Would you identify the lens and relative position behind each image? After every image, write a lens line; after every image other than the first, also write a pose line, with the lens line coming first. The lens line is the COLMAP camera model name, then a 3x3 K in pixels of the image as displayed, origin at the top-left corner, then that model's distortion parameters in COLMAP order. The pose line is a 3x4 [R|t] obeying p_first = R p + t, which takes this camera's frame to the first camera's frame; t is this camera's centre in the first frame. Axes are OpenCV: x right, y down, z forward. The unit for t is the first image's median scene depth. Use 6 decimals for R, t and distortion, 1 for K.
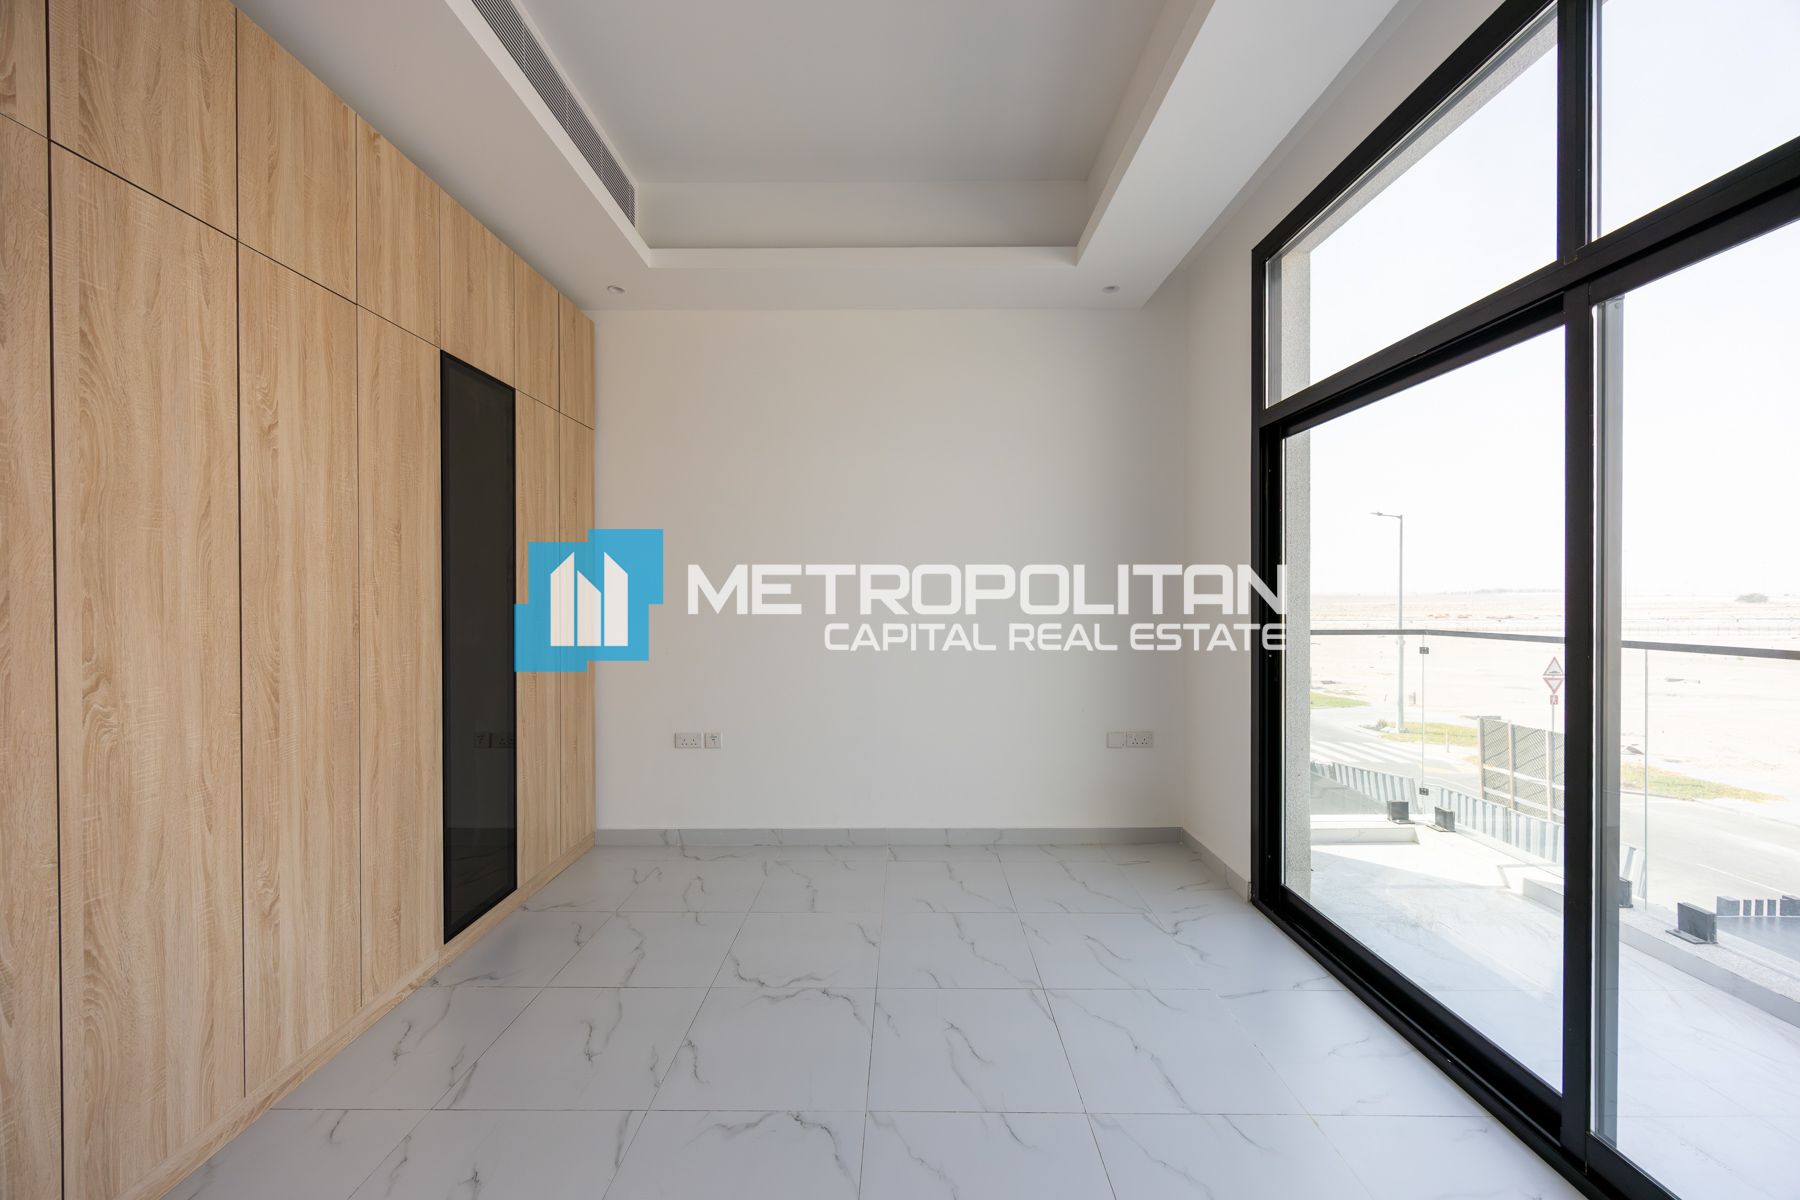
lens RADIAL K [[702.0, 0, 898.4], [0, 702.0, 605.3], [0, 0, 1]] dist [0.007197, -0.000306]
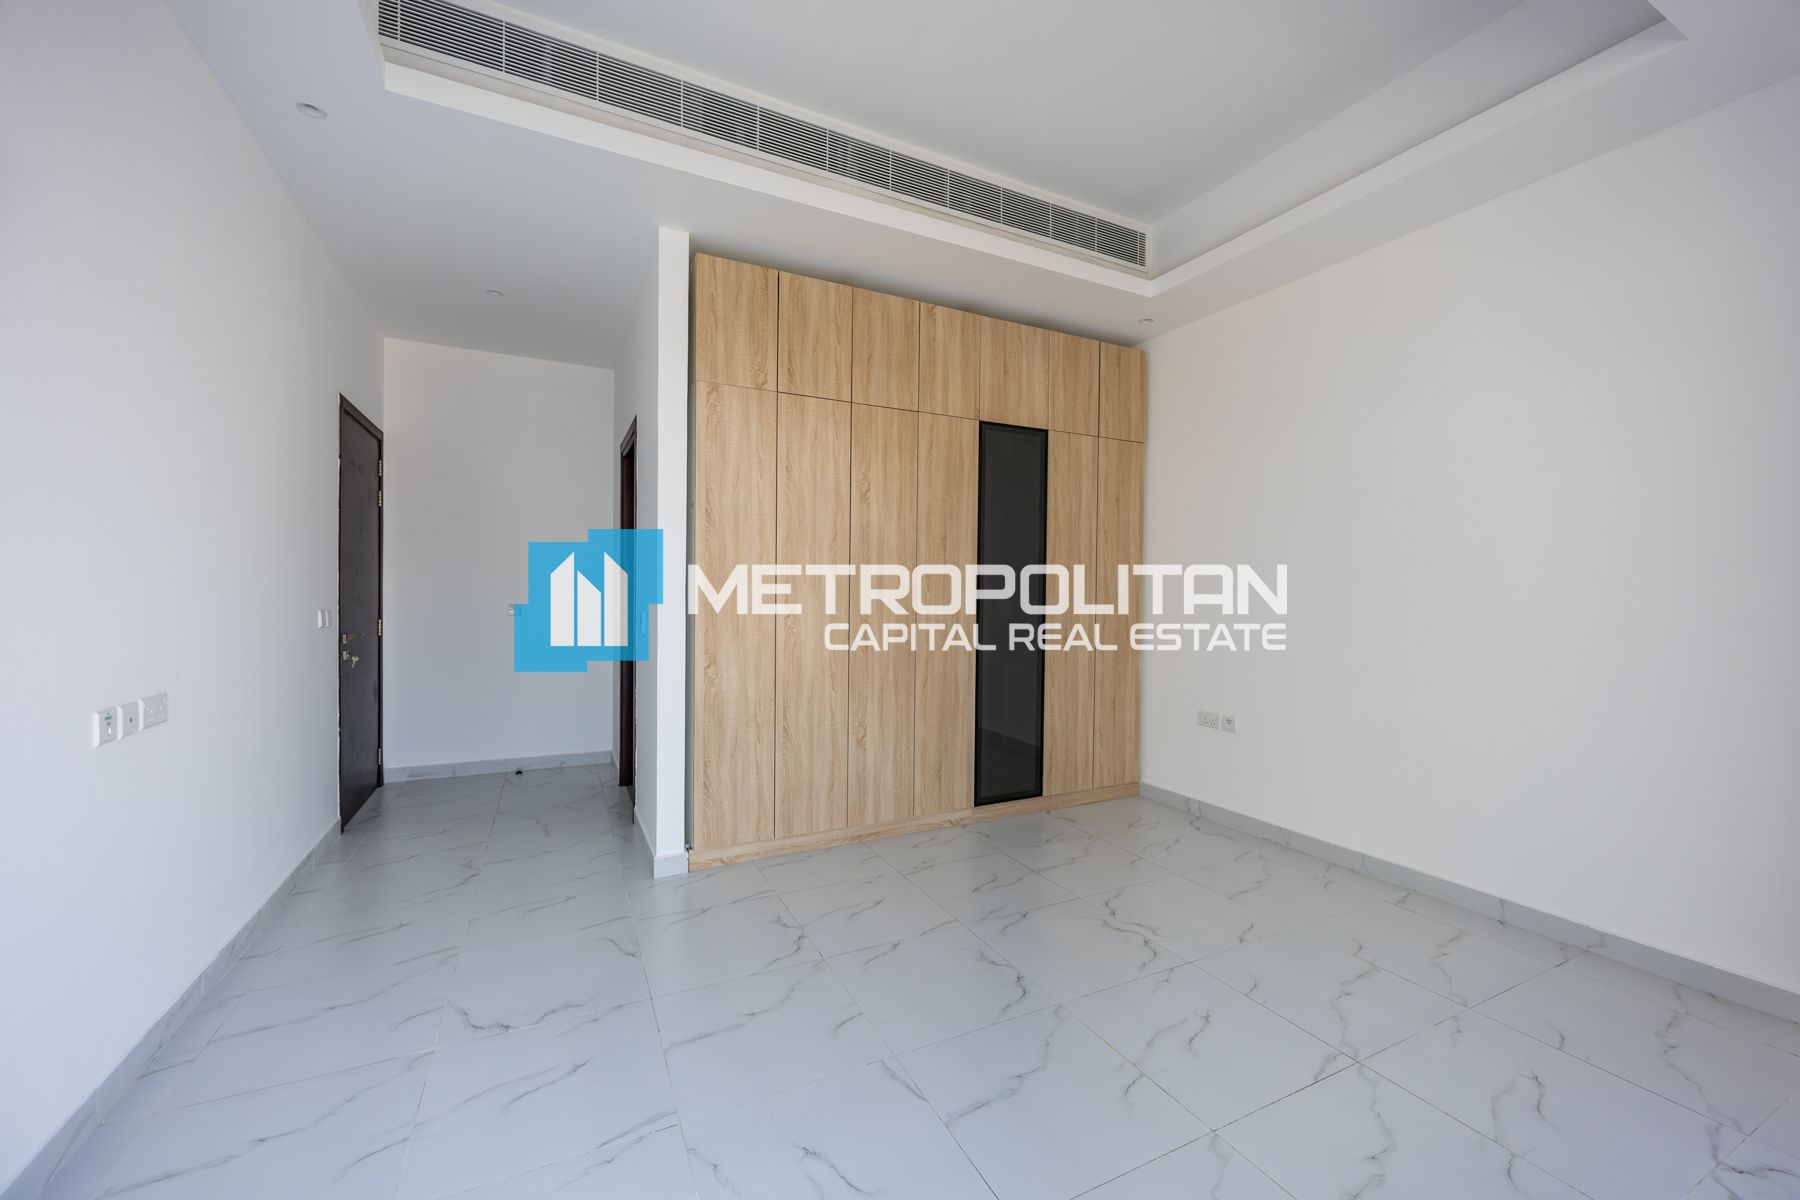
lens RADIAL K [[702.0, 0, 898.2], [0, 702.0, 602.3], [0, 0, 1]] dist [0.007197, -0.000306]
pose [[0.456089, 0.021048, -0.889685, 0.717797], [-0.022496, 0.999673, 0.012118, 0.021897], [0.889650, 0.014488, 0.456414, 0.163092]]
